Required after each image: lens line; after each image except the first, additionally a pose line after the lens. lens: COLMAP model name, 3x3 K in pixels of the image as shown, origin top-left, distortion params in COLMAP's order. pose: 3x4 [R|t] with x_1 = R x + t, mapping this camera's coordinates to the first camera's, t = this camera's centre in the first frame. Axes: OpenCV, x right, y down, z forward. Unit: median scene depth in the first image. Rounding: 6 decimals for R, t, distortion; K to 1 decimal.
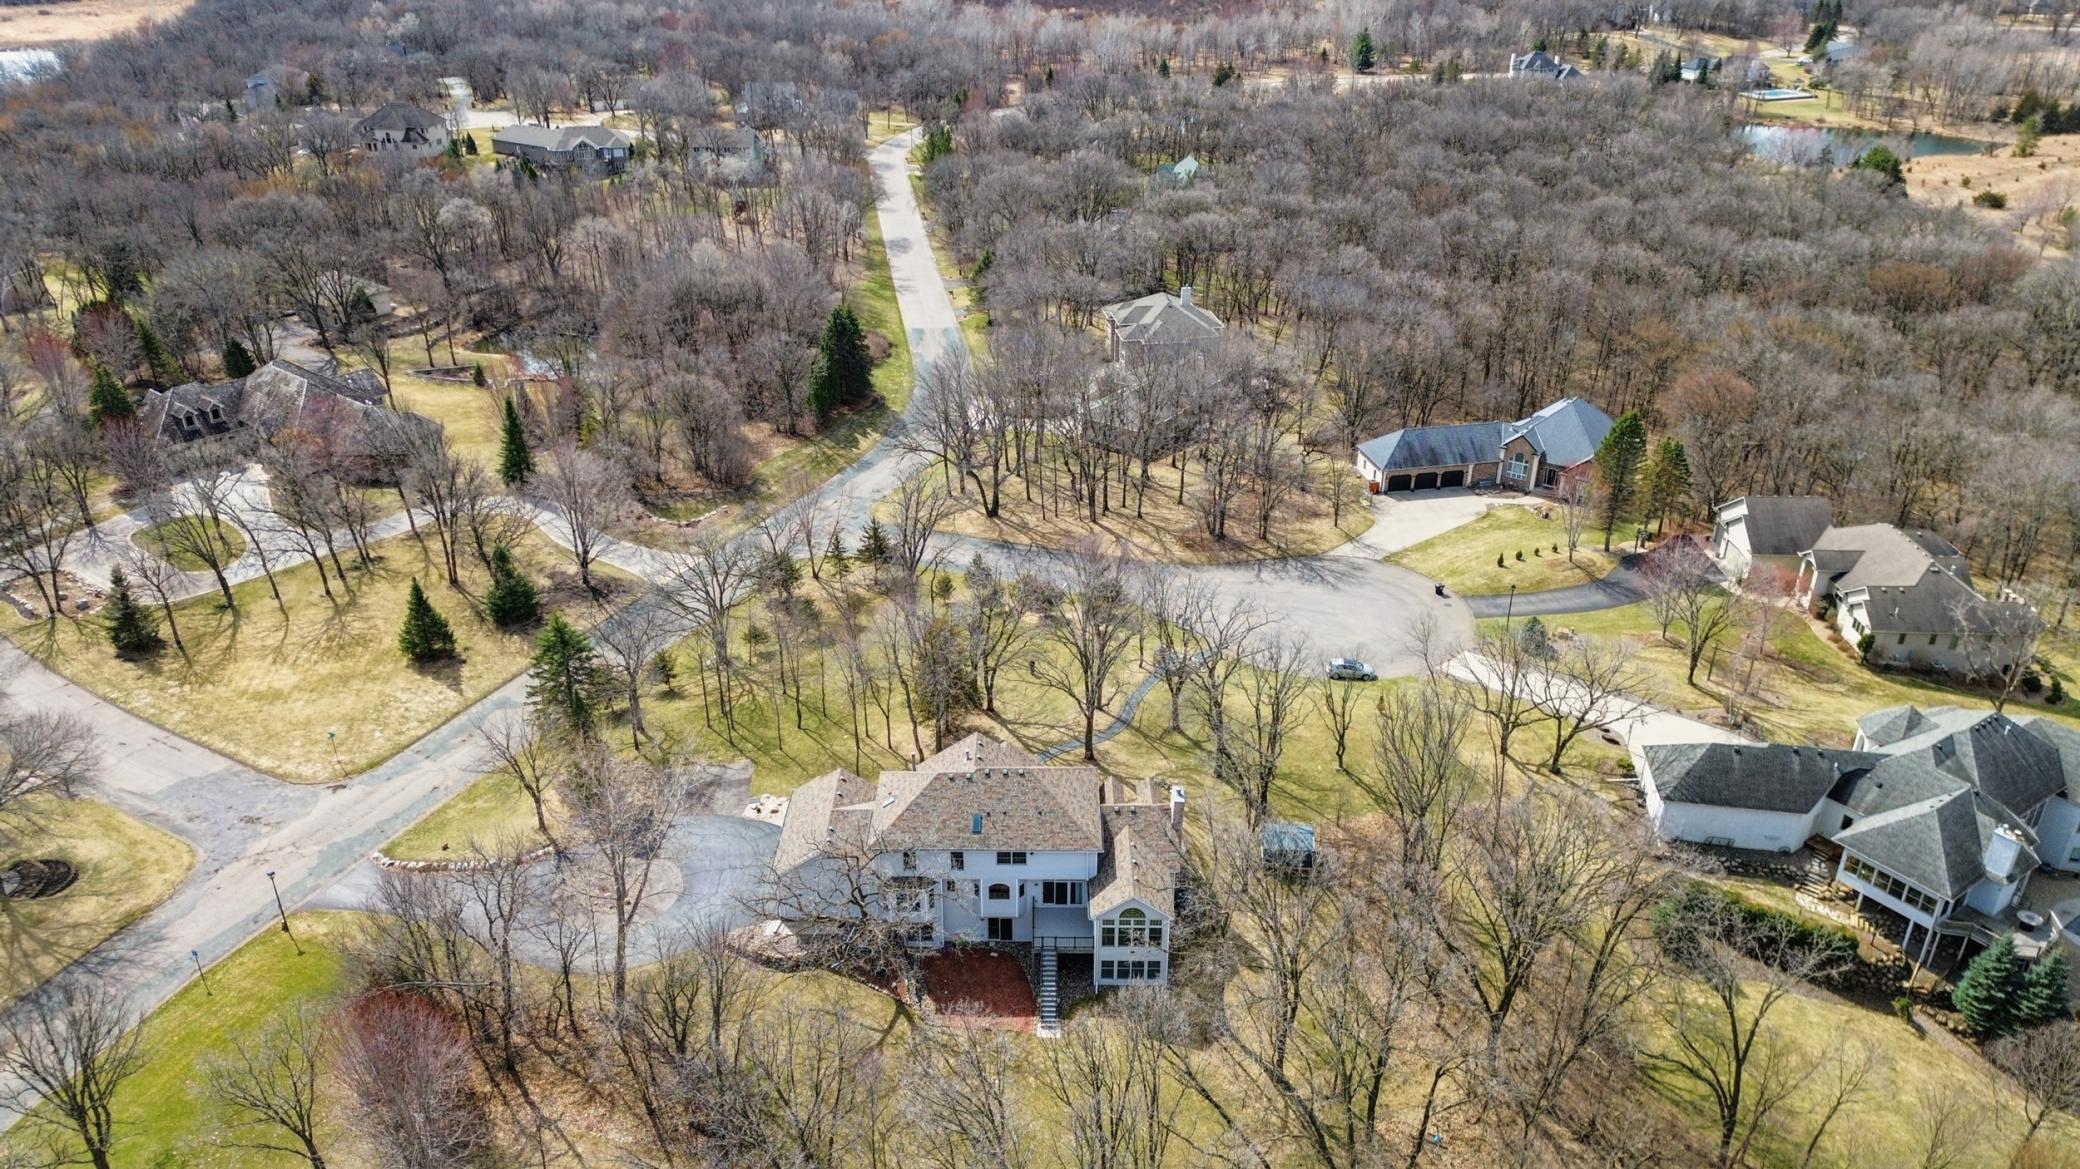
lens RADIAL K [[1447.9, 0, 1040.0], [0, 1447.9, 584.5], [0, 0, 1]] dist [0.078945, -0.073652]
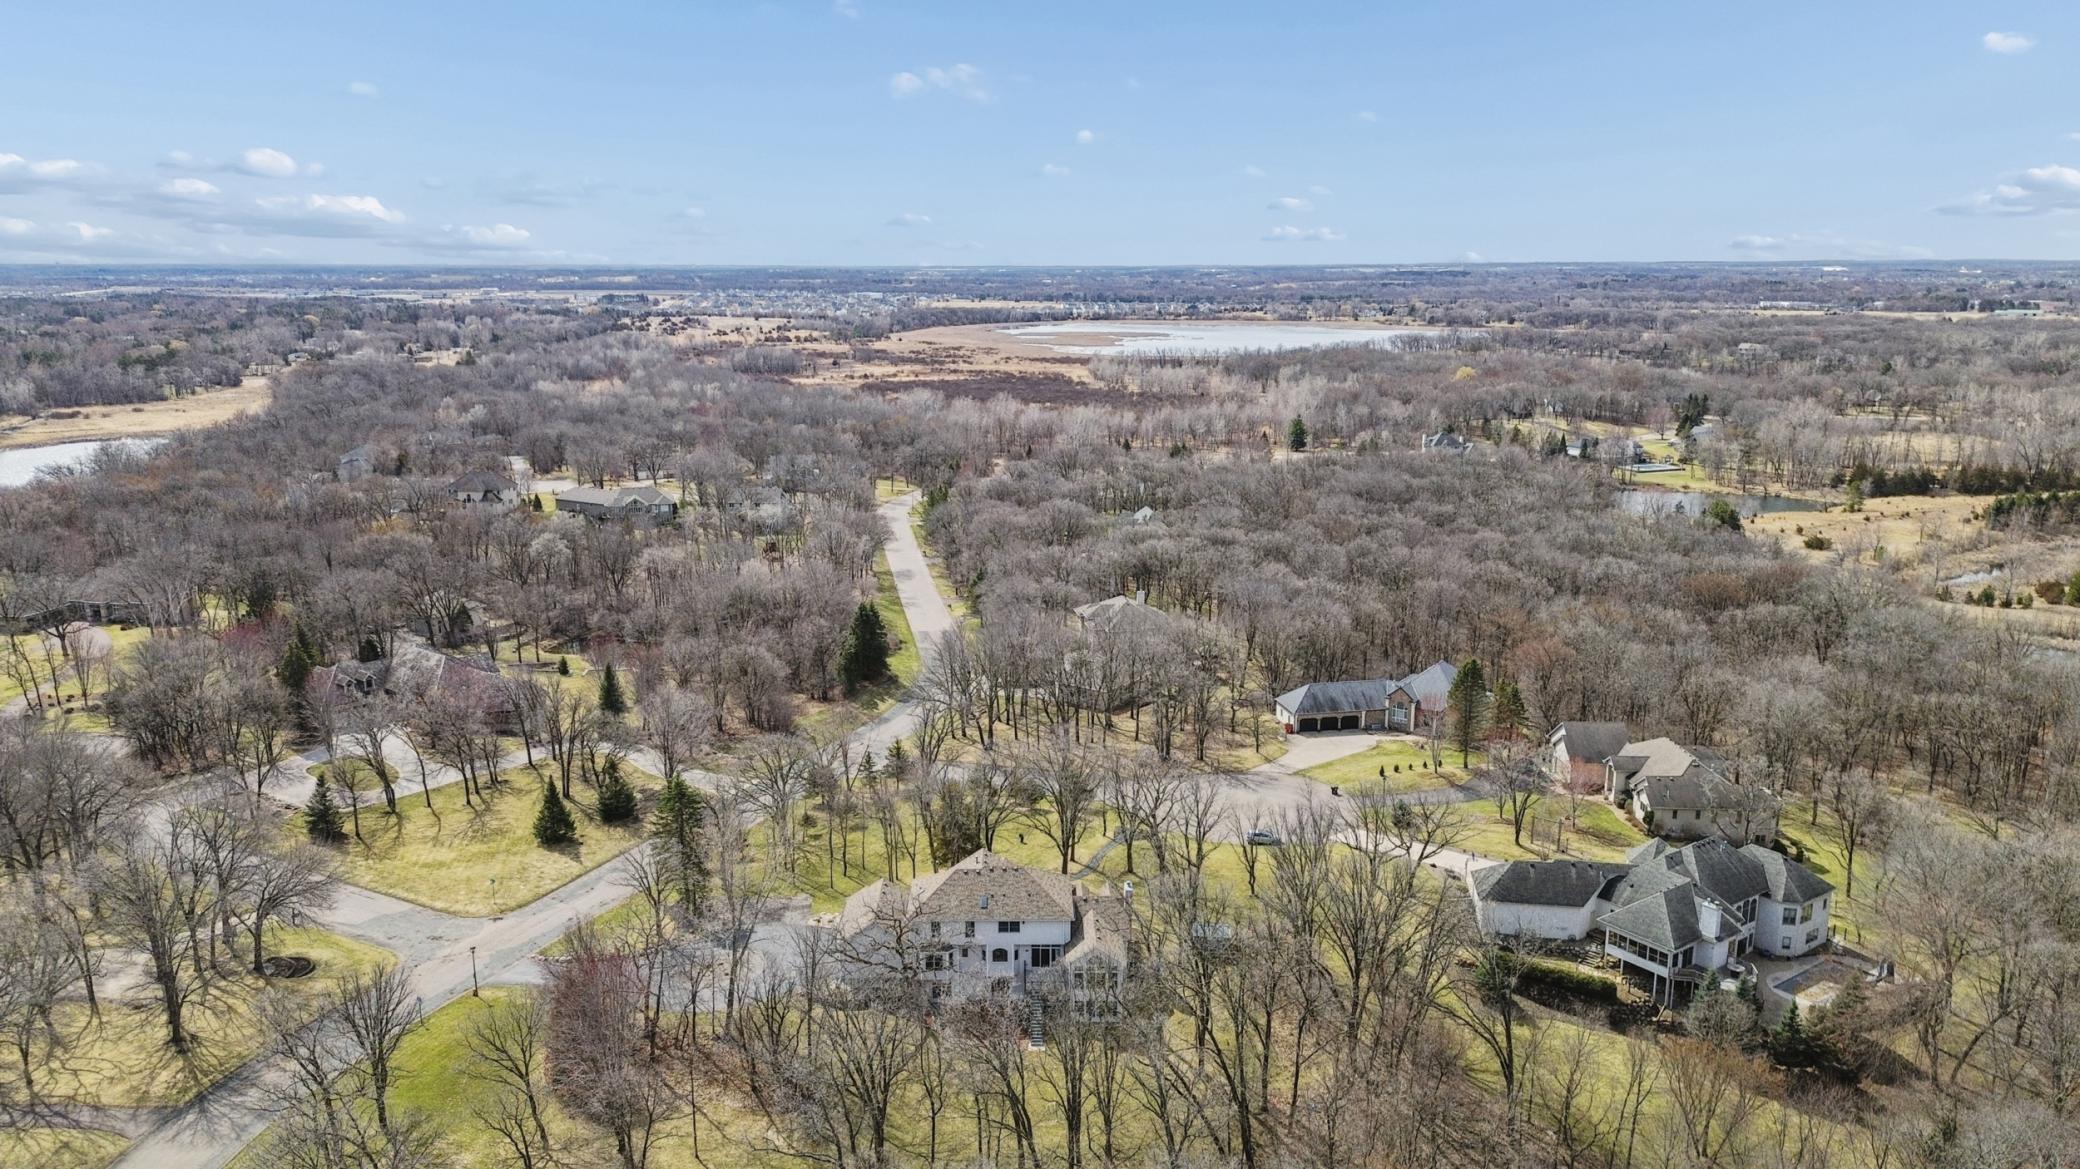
lens RADIAL K [[1447.9, 0, 1040.0], [0, 1447.9, 584.5], [0, 0, 1]] dist [0.078945, -0.073652]
pose [[0.999885, -0.003158, 0.014852, -0.005159], [0.006816, 0.967394, -0.253184, 0.121270], [-0.013568, 0.253256, 0.967304, -0.235498]]
